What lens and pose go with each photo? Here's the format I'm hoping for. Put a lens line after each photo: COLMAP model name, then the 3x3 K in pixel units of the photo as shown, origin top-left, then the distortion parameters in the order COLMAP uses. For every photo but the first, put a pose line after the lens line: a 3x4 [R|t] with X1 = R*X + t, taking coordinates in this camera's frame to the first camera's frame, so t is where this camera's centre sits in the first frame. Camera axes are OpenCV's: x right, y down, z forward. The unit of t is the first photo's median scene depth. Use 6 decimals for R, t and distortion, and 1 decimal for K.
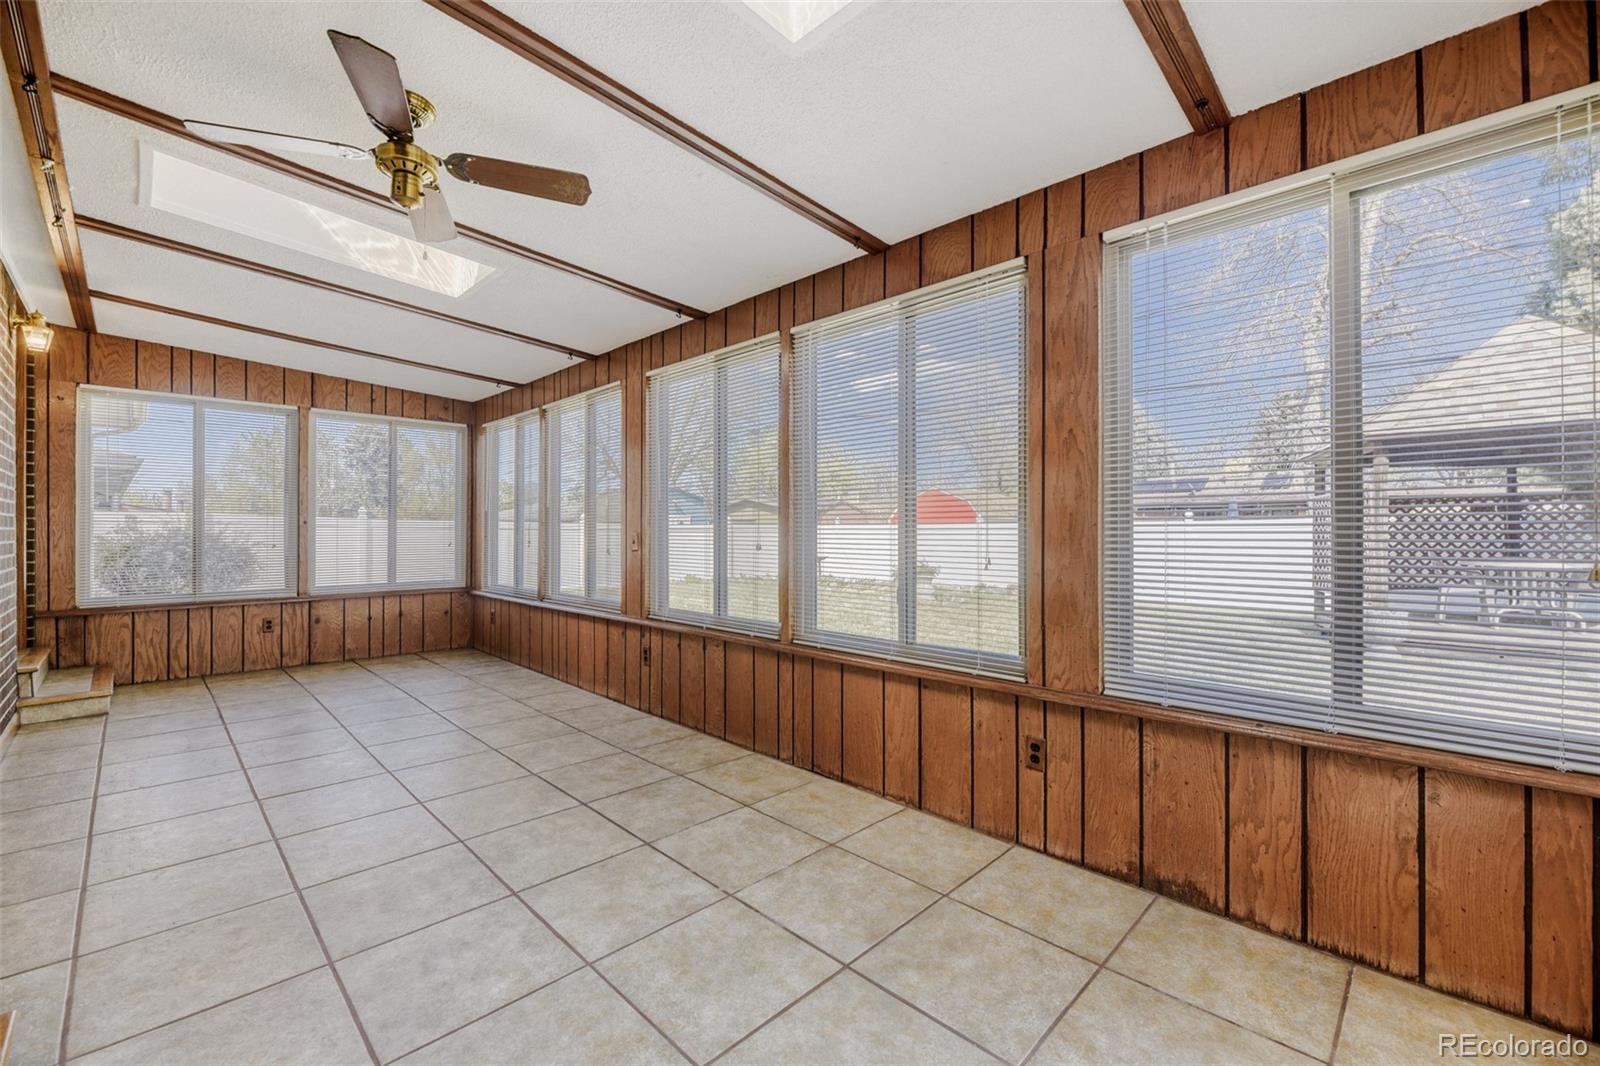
lens RADIAL K [[662.8, 0, 800.0], [0, 662.8, 533.0], [0, 0, 1]] dist [0.000222, -0.000041]
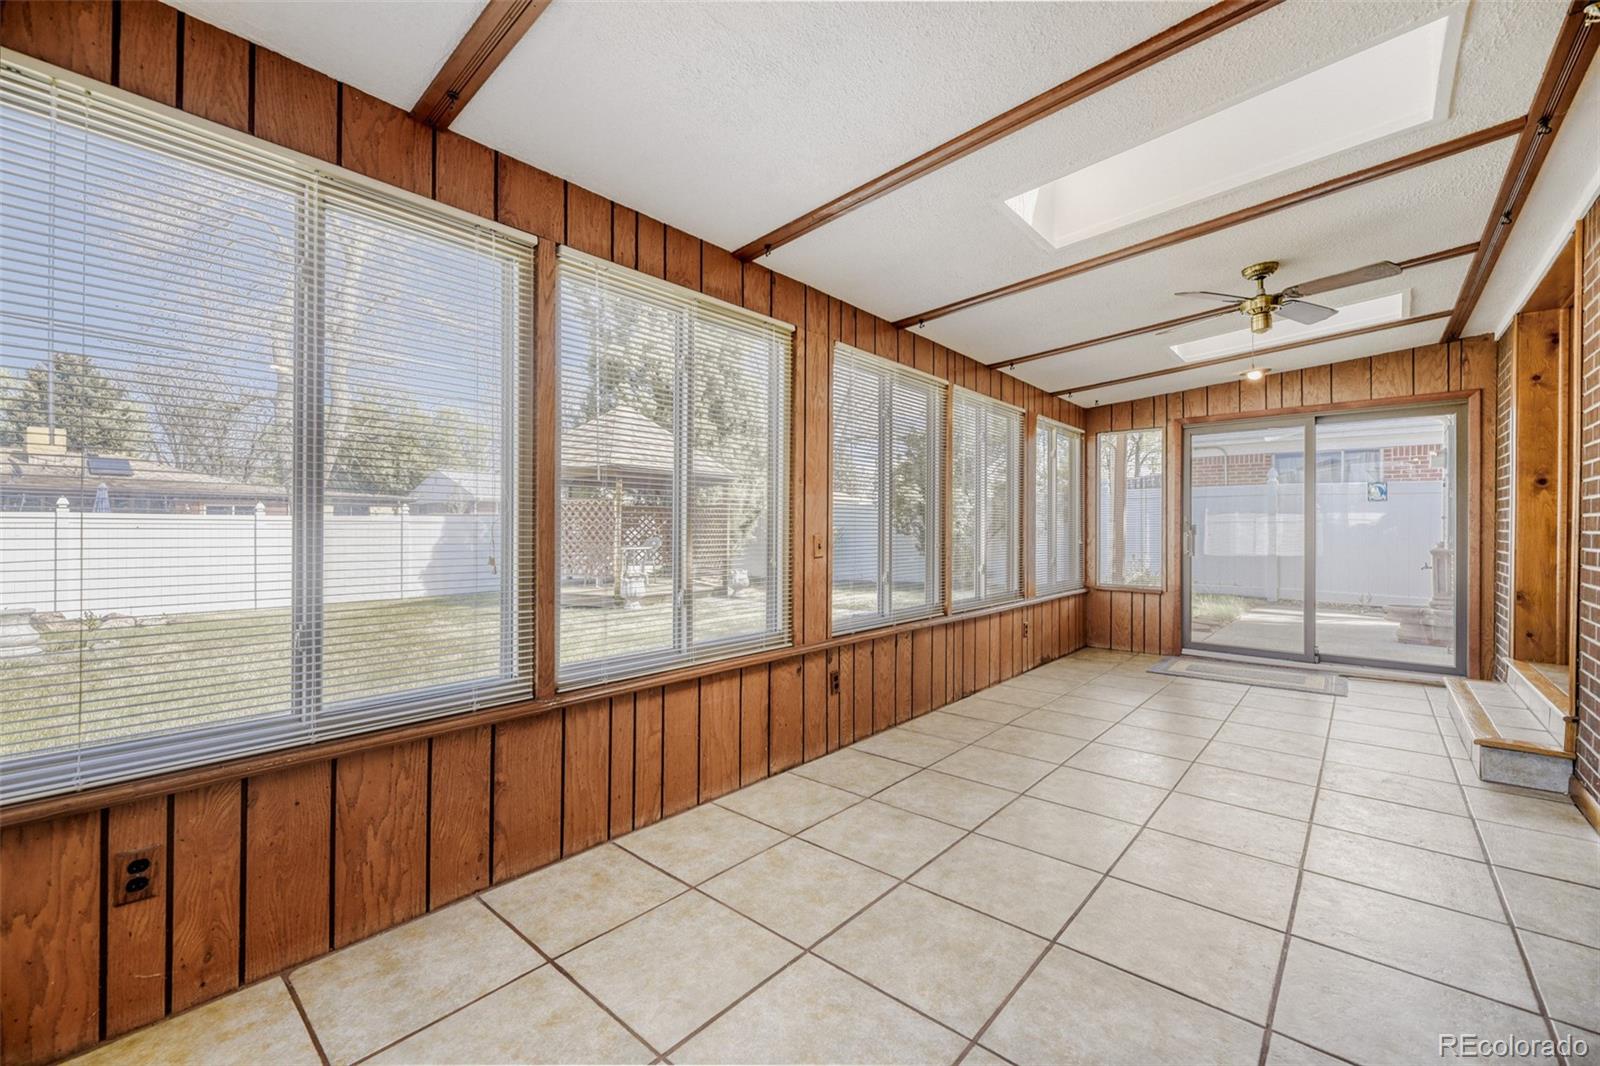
lens RADIAL K [[635.9, 0, 800.0], [0, 635.9, 533.0], [0, 0, 1]] dist [0.001809, 0.000013]
pose [[-0.058571, -0.003362, 0.998278, -1.080352], [-0.004081, 0.999987, 0.003129, -0.004553], [-0.998275, -0.003891, -0.058584, 1.151469]]
